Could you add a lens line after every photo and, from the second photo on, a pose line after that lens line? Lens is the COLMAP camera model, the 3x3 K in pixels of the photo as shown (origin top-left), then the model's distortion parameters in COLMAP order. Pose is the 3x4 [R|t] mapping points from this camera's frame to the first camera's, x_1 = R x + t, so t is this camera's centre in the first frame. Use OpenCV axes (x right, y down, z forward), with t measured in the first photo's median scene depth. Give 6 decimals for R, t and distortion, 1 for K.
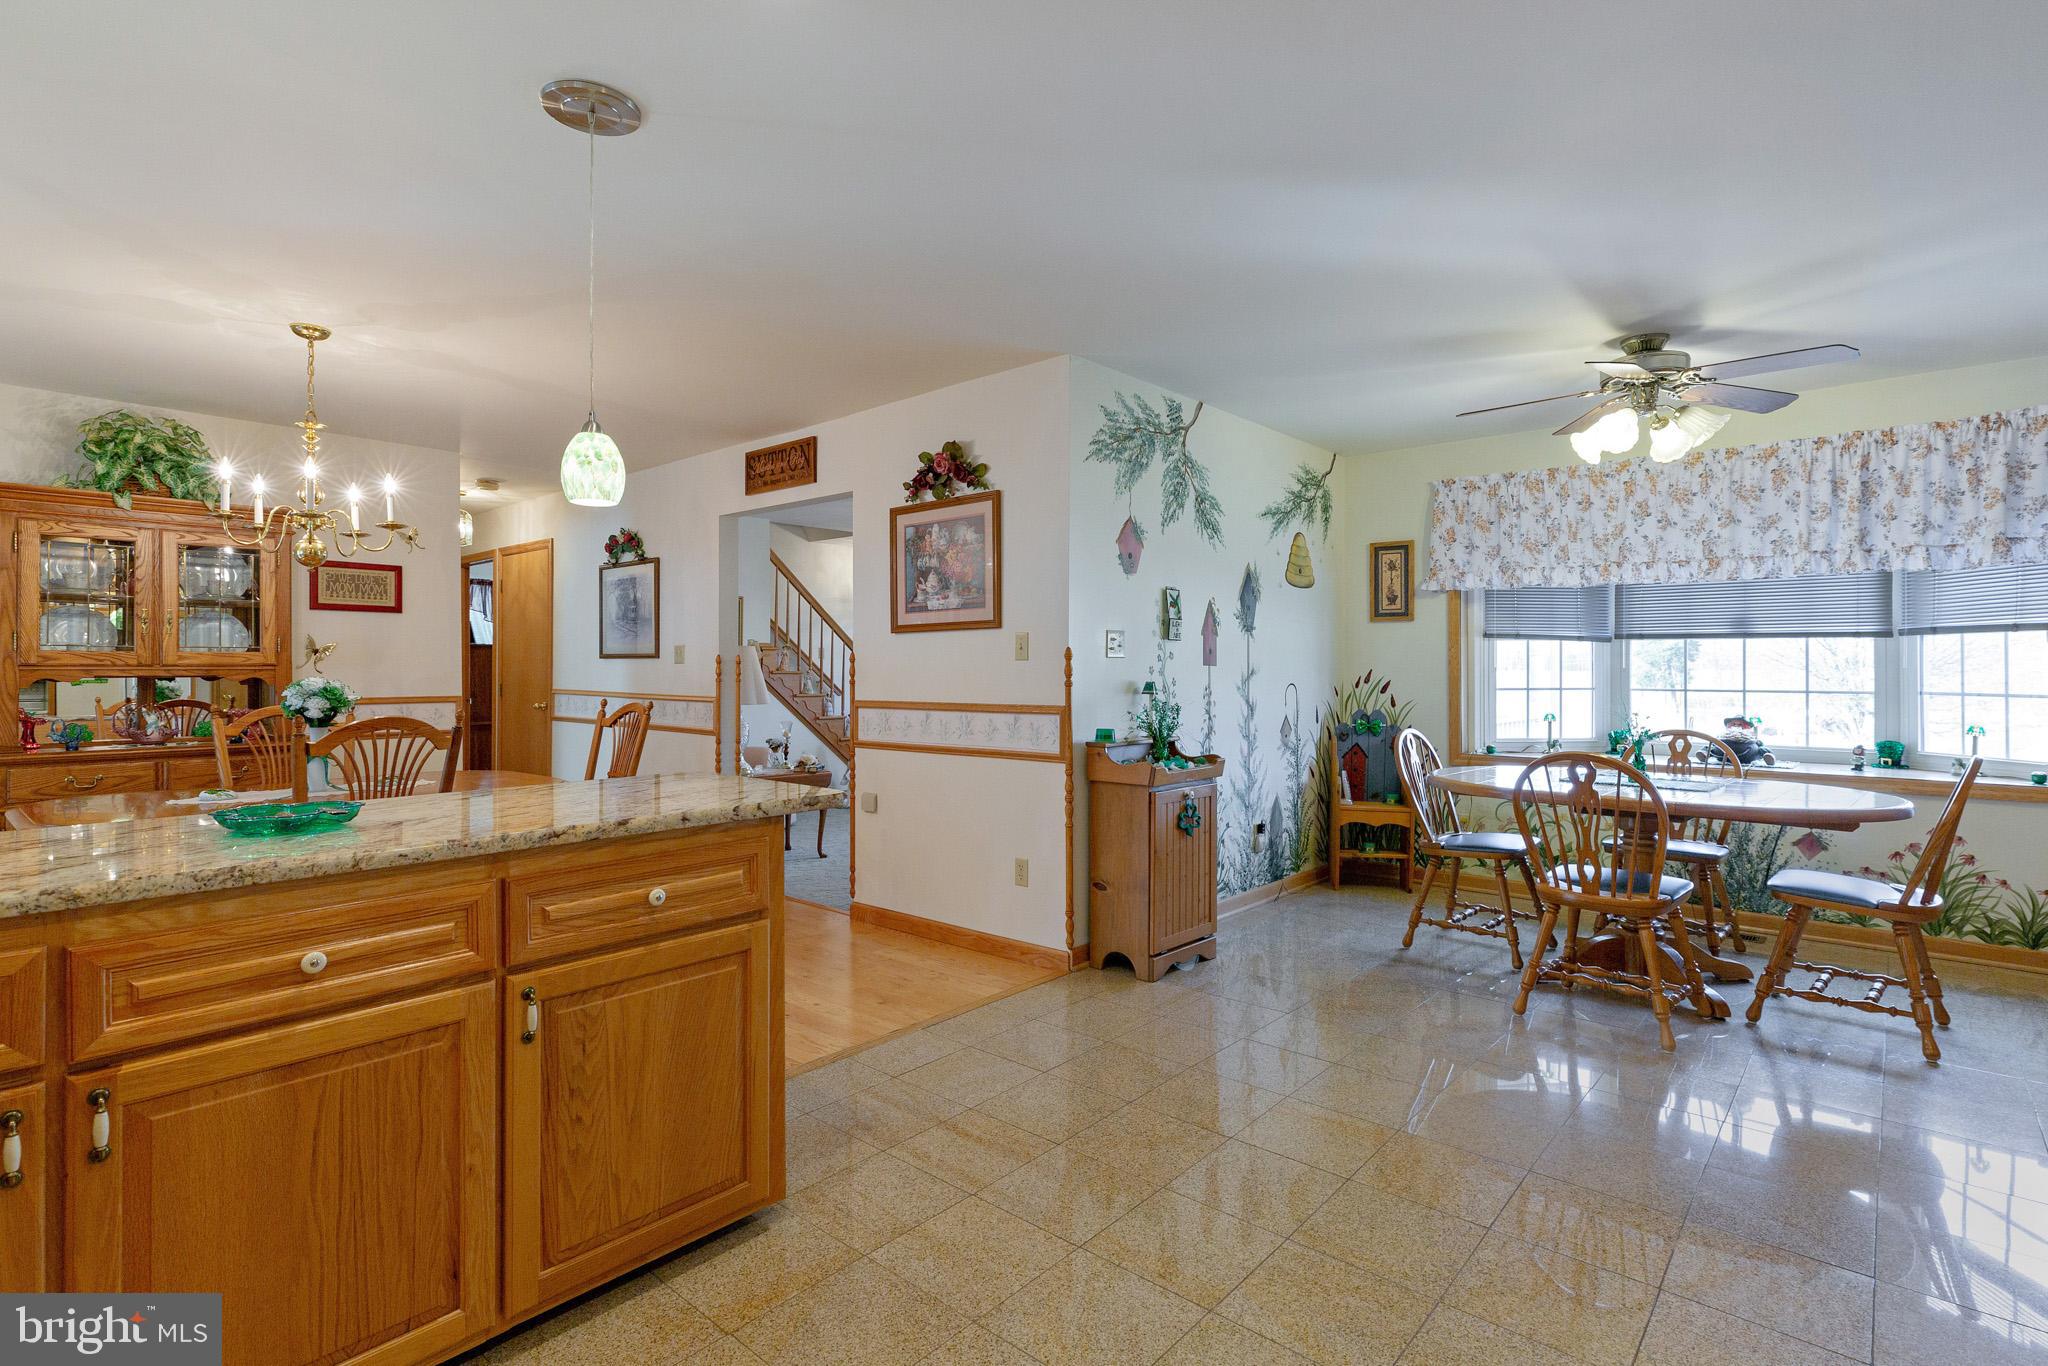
lens RADIAL K [[981.7, 0, 1035.0], [0, 981.7, 668.3], [0, 0, 1]] dist [0.004316, 0.000560]
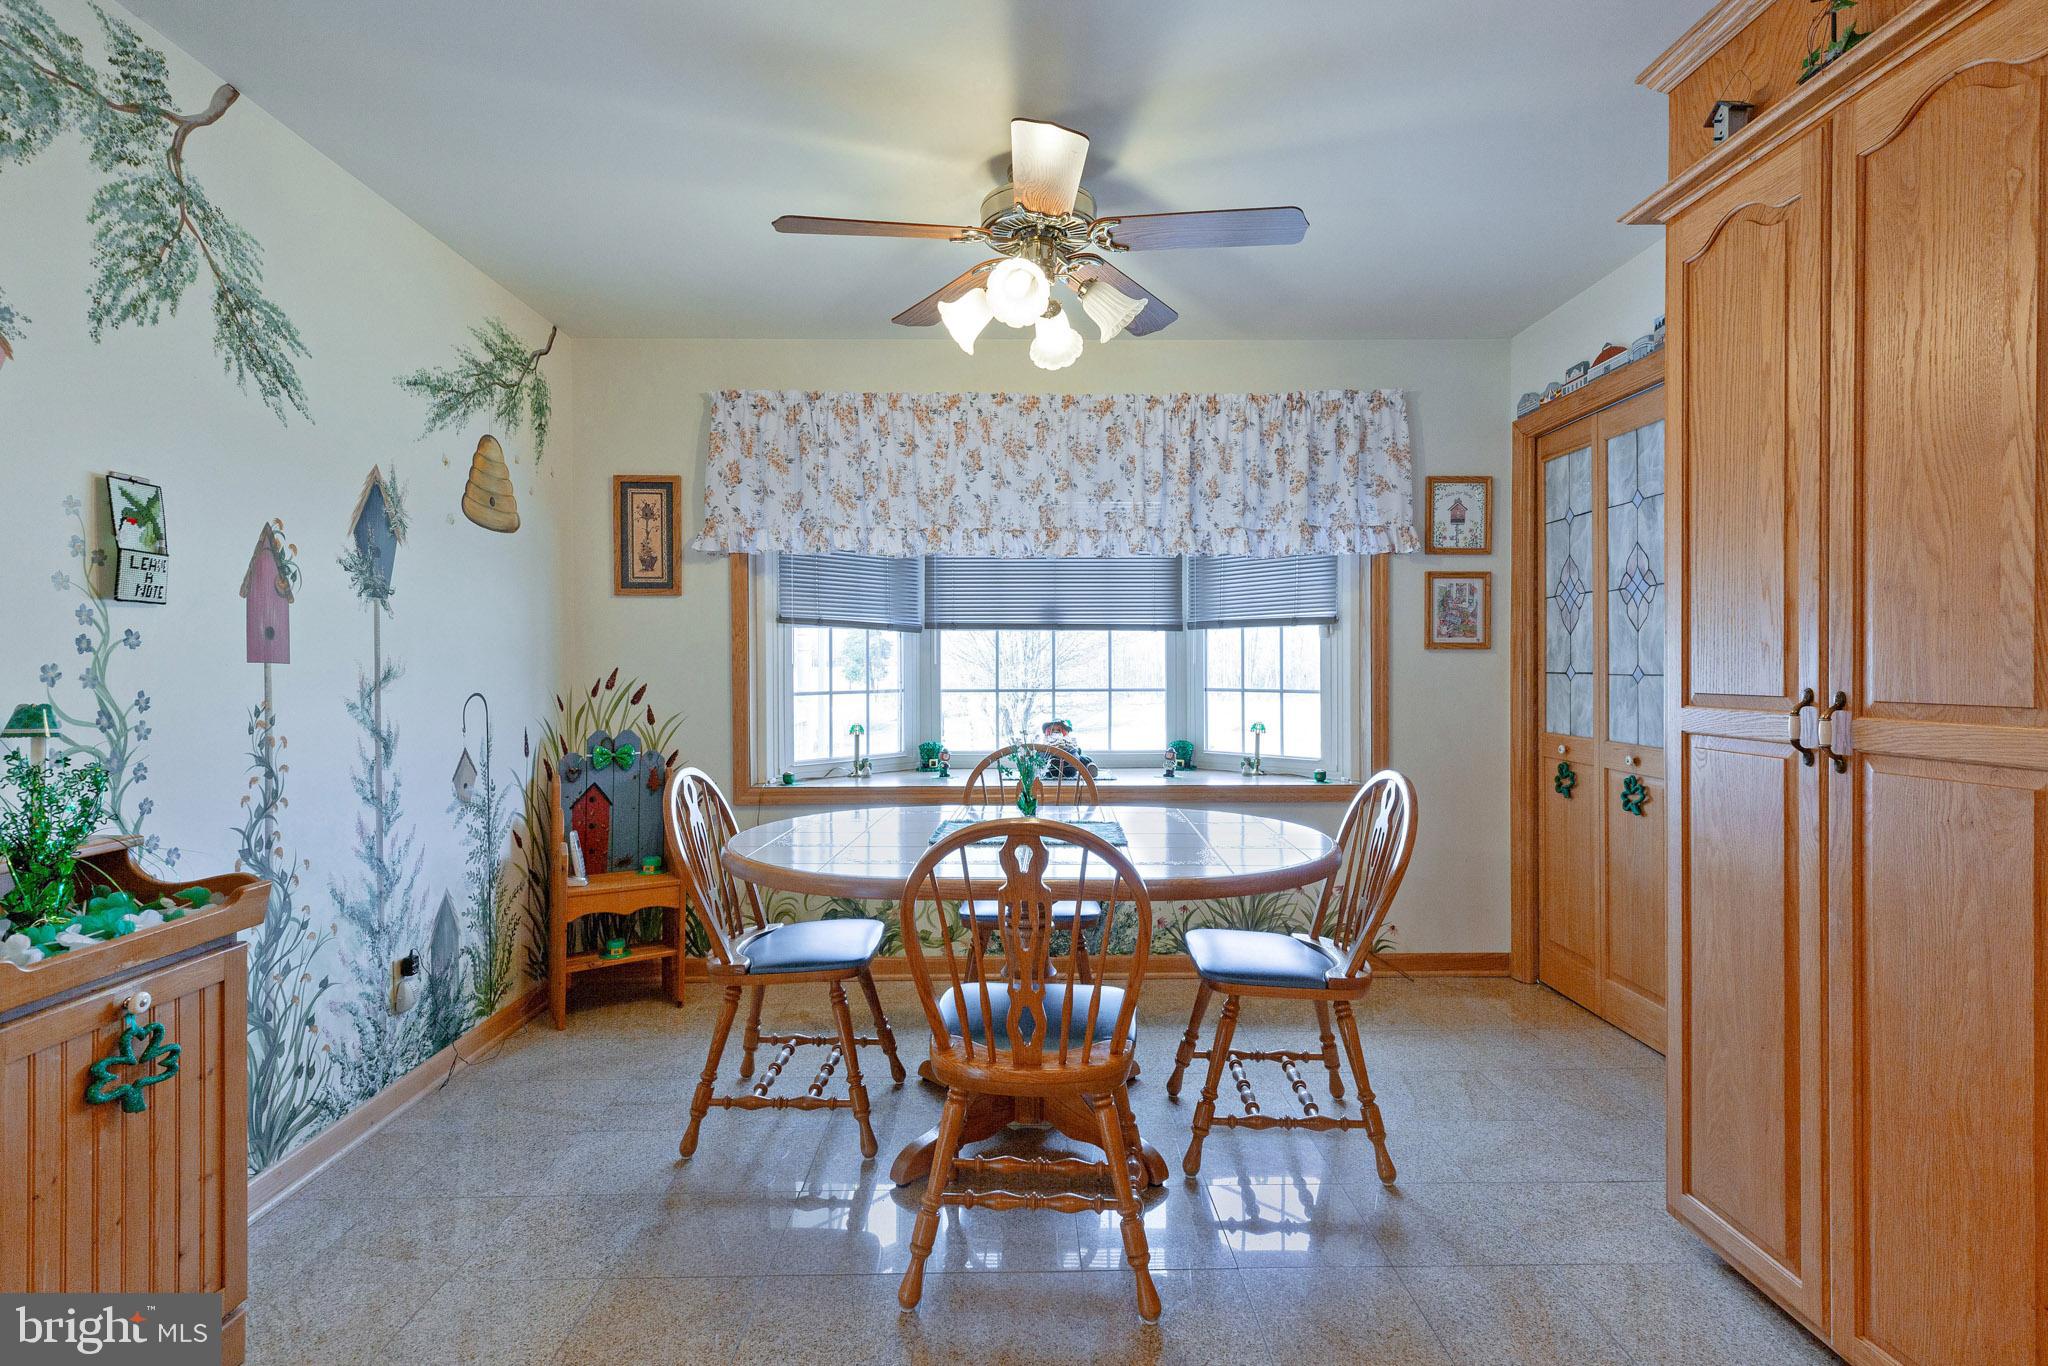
lens RADIAL K [[981.7, 0, 1035.0], [0, 981.7, 668.3], [0, 0, 1]] dist [0.004316, 0.000560]
pose [[0.739681, -0.006252, 0.672928, 0.128131], [0.004157, 0.999980, 0.004721, -0.000676], [-0.672945, -0.000694, 0.739693, 0.389621]]
